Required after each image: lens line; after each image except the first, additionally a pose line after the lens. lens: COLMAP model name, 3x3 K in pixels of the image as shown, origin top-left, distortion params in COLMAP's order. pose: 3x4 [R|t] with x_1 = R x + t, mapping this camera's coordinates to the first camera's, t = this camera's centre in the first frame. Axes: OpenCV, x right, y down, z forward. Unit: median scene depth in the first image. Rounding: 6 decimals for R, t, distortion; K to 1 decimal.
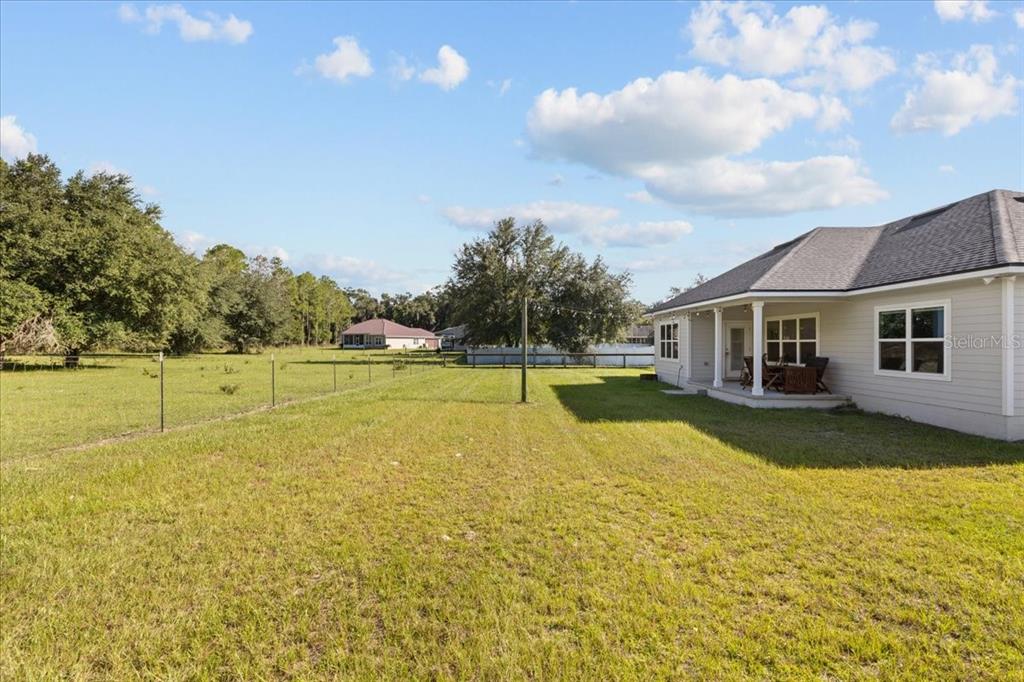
lens RADIAL K [[455.5, 0, 512.0], [0, 455.5, 341.0], [0, 0, 1]] dist [0.001779, 0.000168]
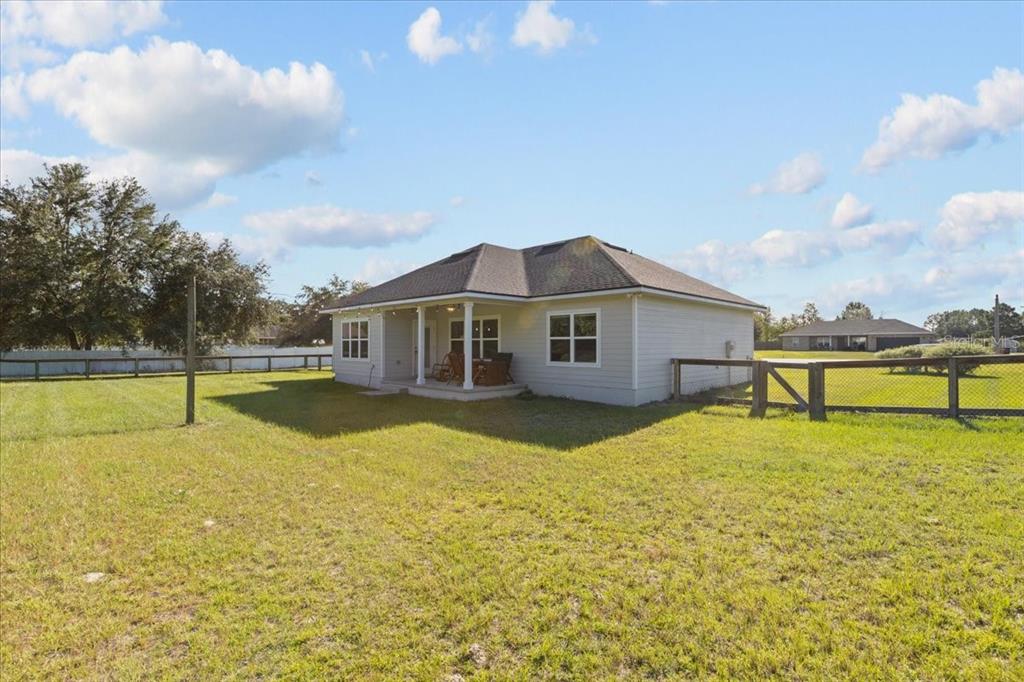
lens RADIAL K [[455.5, 0, 512.0], [0, 455.5, 341.0], [0, 0, 1]] dist [0.001779, 0.000168]
pose [[0.705358, 0.002149, 0.708848, -0.083087], [0.000227, 0.999995, -0.003257, 0.005189], [-0.708851, 0.002458, 0.705354, 0.096637]]
